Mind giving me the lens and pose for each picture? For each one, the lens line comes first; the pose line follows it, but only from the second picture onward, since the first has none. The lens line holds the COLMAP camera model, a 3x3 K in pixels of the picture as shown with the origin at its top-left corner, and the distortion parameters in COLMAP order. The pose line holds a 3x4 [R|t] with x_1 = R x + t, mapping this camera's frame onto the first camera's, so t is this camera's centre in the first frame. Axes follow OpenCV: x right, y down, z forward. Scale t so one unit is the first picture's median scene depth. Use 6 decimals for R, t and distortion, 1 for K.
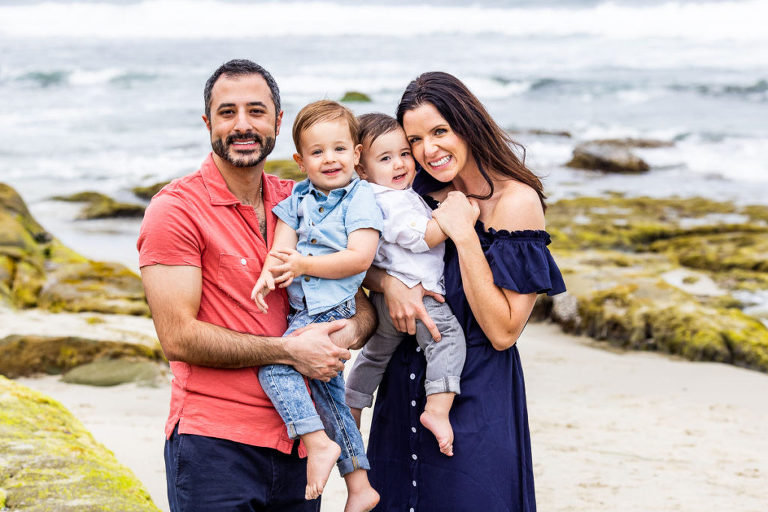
lens RADIAL K [[2892.5, 0, 384.0], [0, 2892.5, 256.0], [0, 0, 1]] dist [-0.054747, -0.396860]
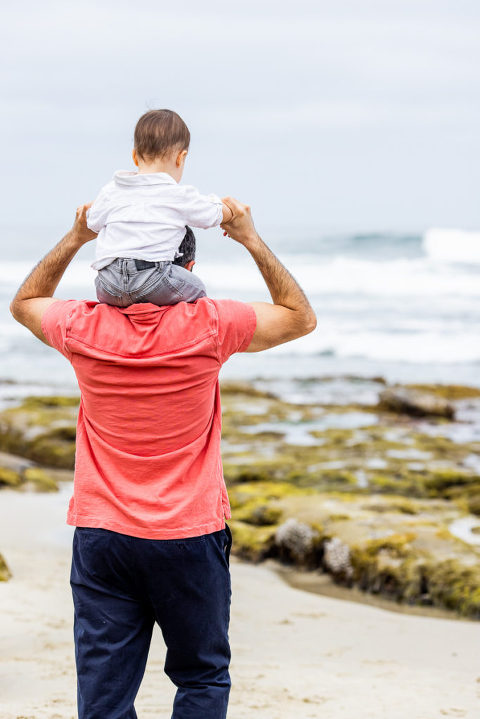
lens RADIAL K [[2707.9, 0, 240.0], [0, 2707.9, 359.5], [0, 0, 1]] dist [-0.054747, -0.396860]
pose [[0.999679, 0.025243, 0.002344, 0.029283], [-0.025093, 0.998413, -0.050425, -0.000657], [-0.003613, 0.050350, 0.998725, 0.143401]]
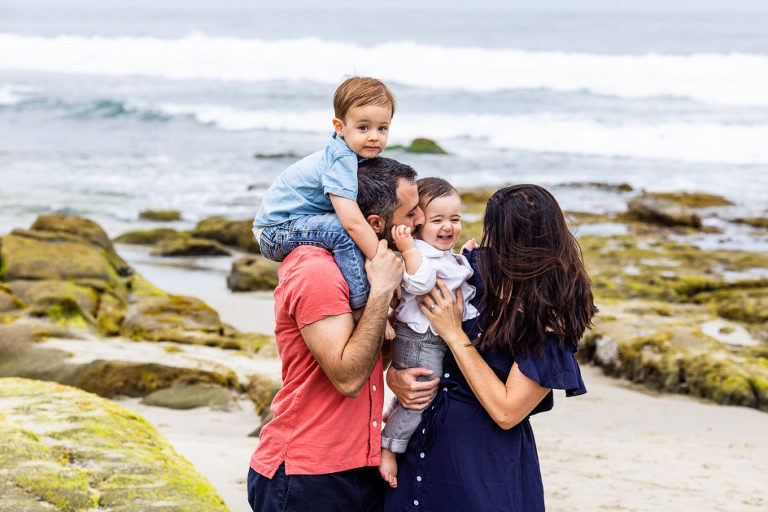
lens RADIAL K [[2892.5, 0, 384.0], [0, 2892.5, 256.0], [0, 0, 1]] dist [-0.054747, -0.396860]
pose [[0.999226, 0.031707, -0.023269, 0.003611], [-0.032038, 0.999389, -0.013976, -0.000192], [0.022812, 0.014711, 0.999632, -0.085000]]
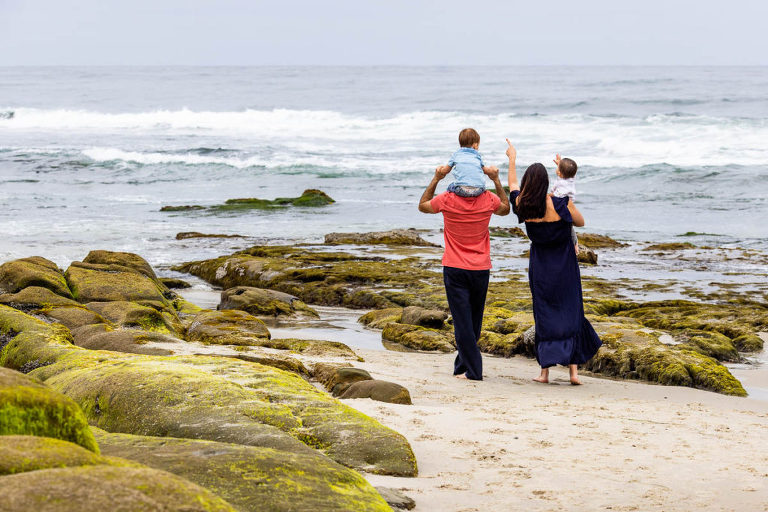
lens RADIAL K [[2976.2, 0, 384.0], [0, 2976.2, 256.0], [0, 0, 1]] dist [-0.167103, -1.568223]
pose [[0.999026, 0.018911, 0.039871, -0.085747], [-0.017478, 0.999199, -0.035989, 0.026827], [-0.040520, 0.035257, 0.998557, -0.426720]]
